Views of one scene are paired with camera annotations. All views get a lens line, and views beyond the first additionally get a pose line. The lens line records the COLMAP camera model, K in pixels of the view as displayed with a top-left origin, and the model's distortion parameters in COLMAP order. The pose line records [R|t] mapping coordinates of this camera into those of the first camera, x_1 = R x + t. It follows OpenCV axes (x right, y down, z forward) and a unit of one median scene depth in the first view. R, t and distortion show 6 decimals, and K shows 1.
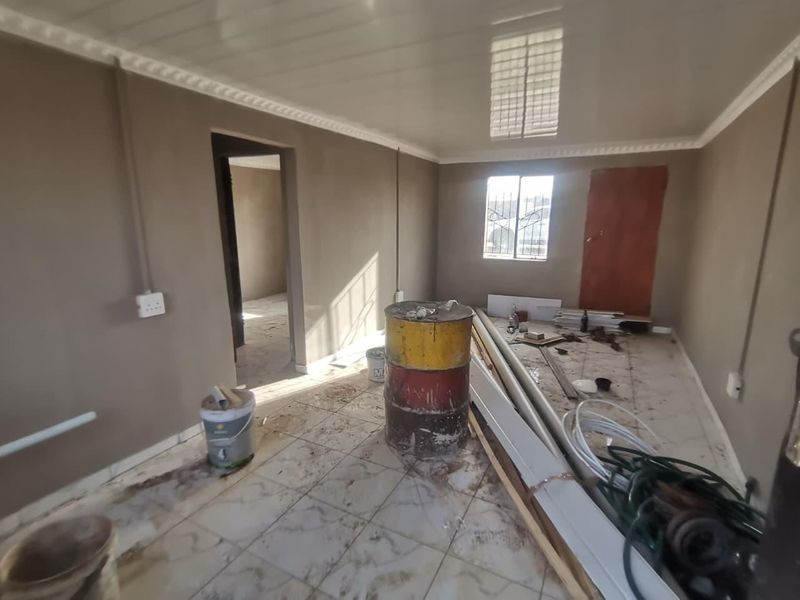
lens RADIAL K [[400.9, 0, 400.0], [0, 400.9, 300.0], [0, 0, 1]] dist [0.000067, -0.000066]
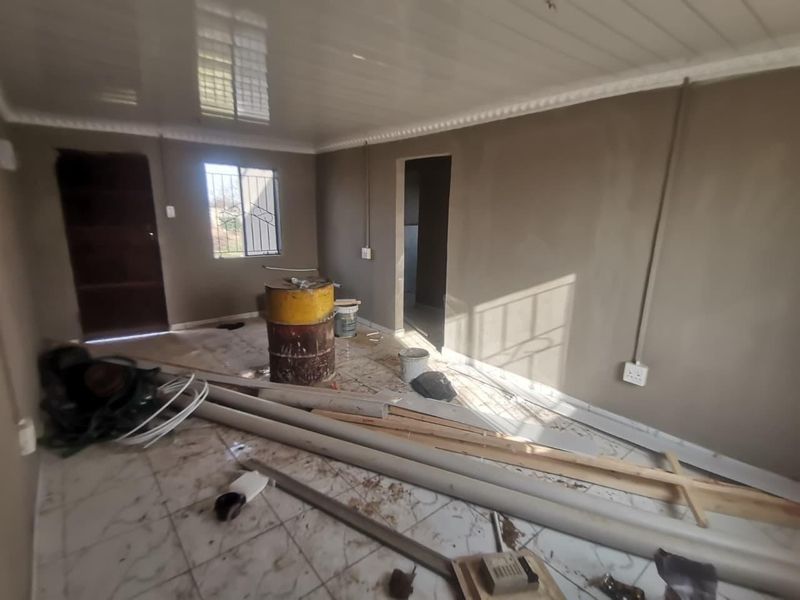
lens RADIAL K [[400.9, 0, 400.0], [0, 400.9, 300.0], [0, 0, 1]] dist [0.000067, -0.000066]
pose [[-0.390183, 0.197927, -0.899212, 0.741168], [-0.207849, 0.932478, 0.295438, -0.246547], [0.896970, 0.302176, -0.322698, 1.122058]]
